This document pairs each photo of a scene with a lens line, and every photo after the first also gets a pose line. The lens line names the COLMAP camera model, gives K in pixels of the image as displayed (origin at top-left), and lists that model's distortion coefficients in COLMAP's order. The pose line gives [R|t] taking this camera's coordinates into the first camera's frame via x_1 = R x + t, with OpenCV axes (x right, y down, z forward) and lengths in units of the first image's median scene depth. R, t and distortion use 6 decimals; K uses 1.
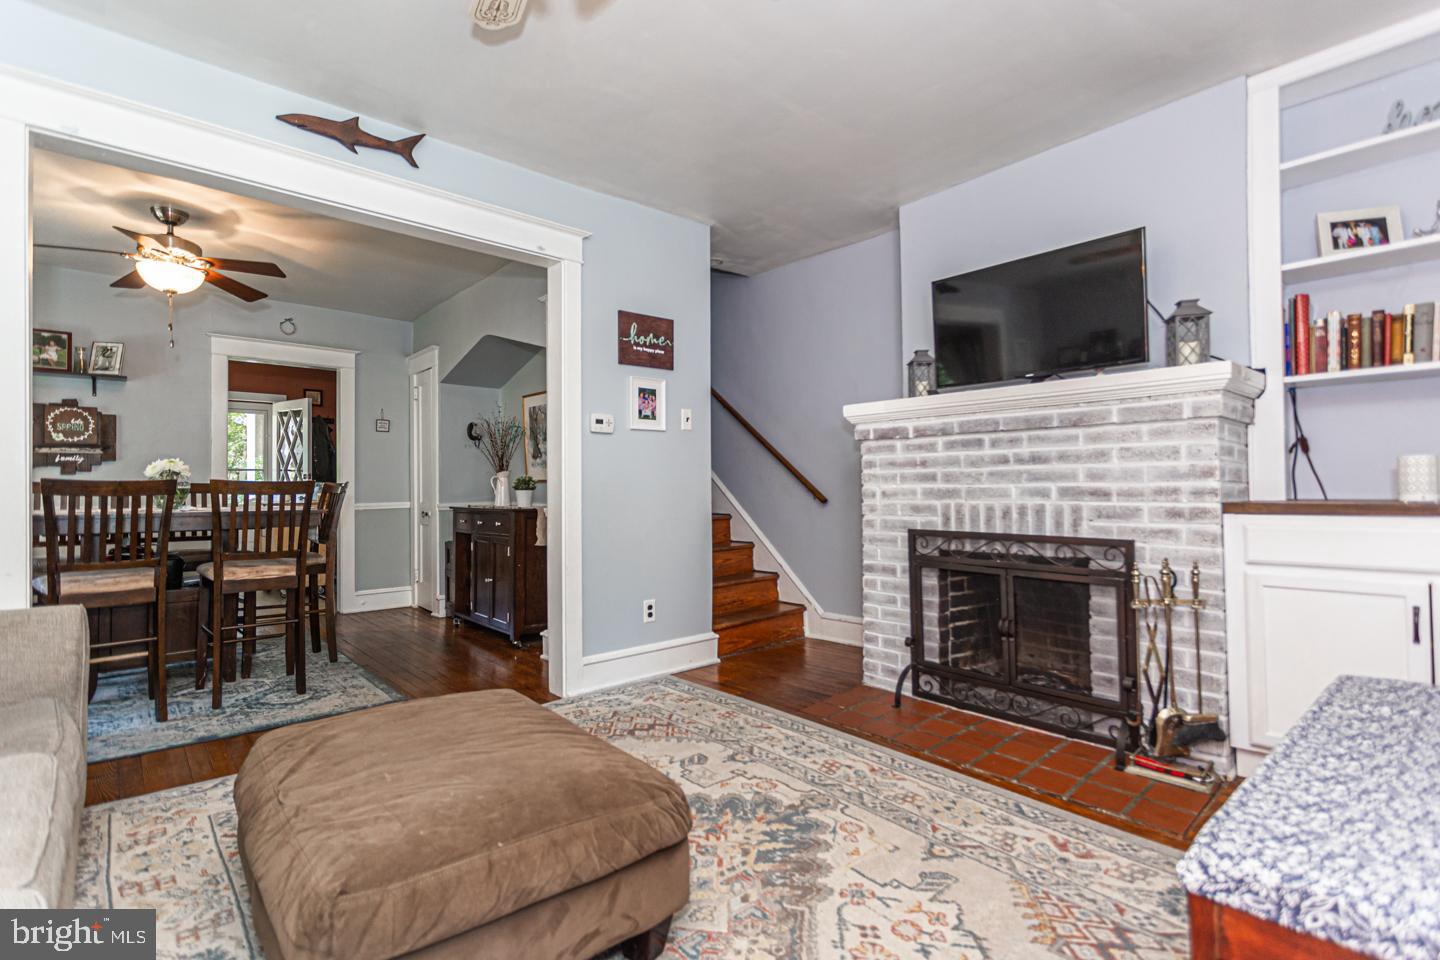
lens RADIAL K [[684.4, 0, 720.0], [0, 684.4, 480.0], [0, 0, 1]] dist [0.001122, 0.000093]
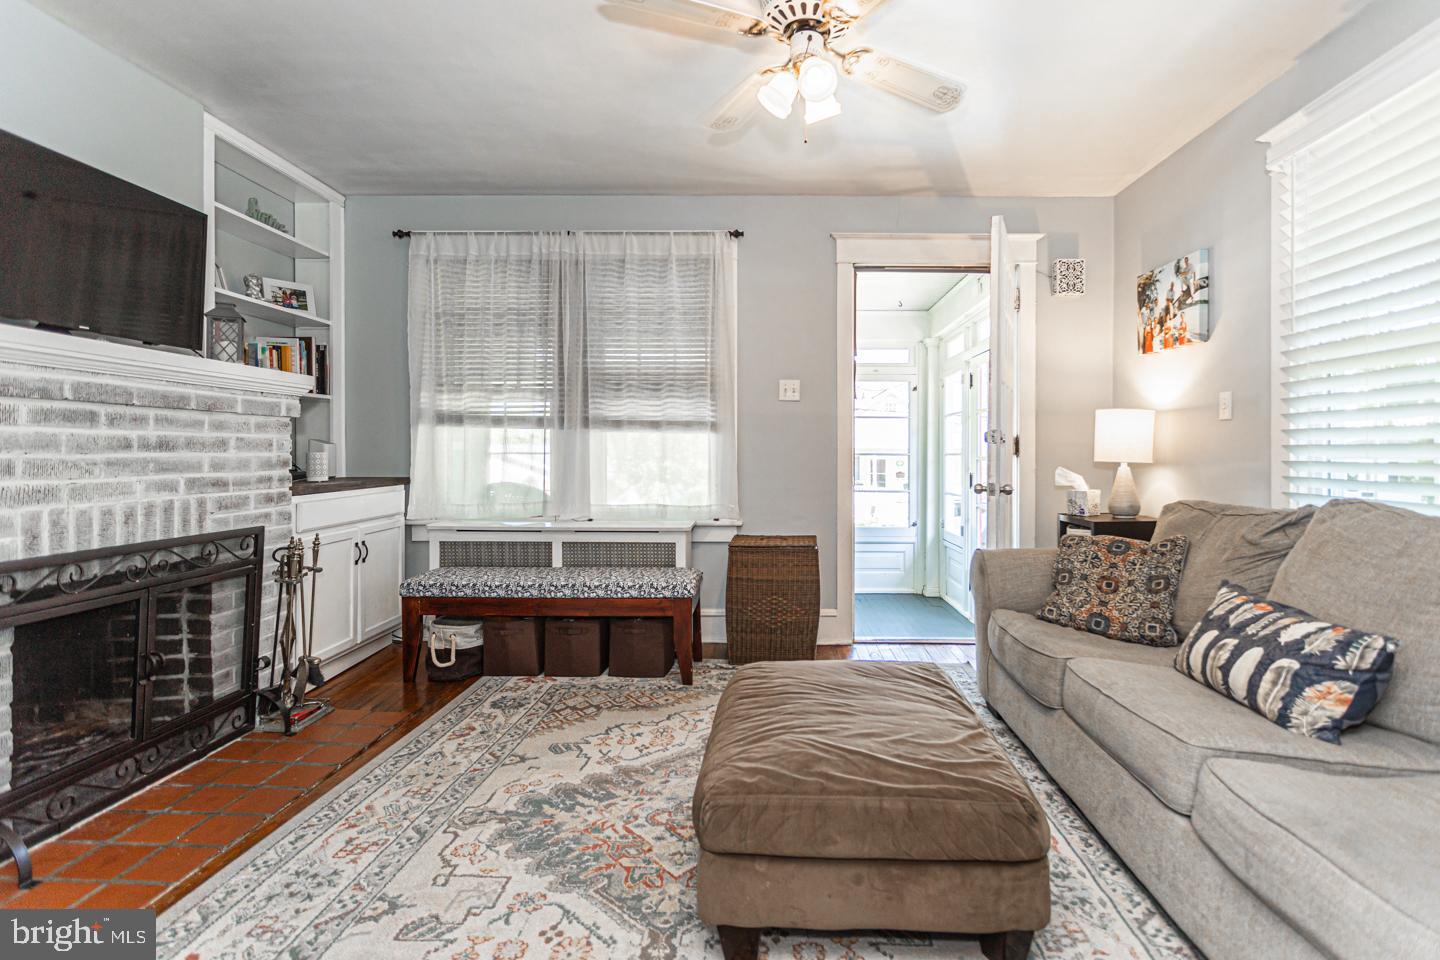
lens RADIAL K [[679.3, 0, 759.2], [0, 679.3, 459.6], [0, 0, 1]] dist [0.000646, 0.000280]
pose [[-0.735803, 0.001657, 0.677193, -0.633358], [-0.000535, 0.999995, -0.003027, -0.011886], [-0.677195, -0.002590, -0.735799, 1.171874]]
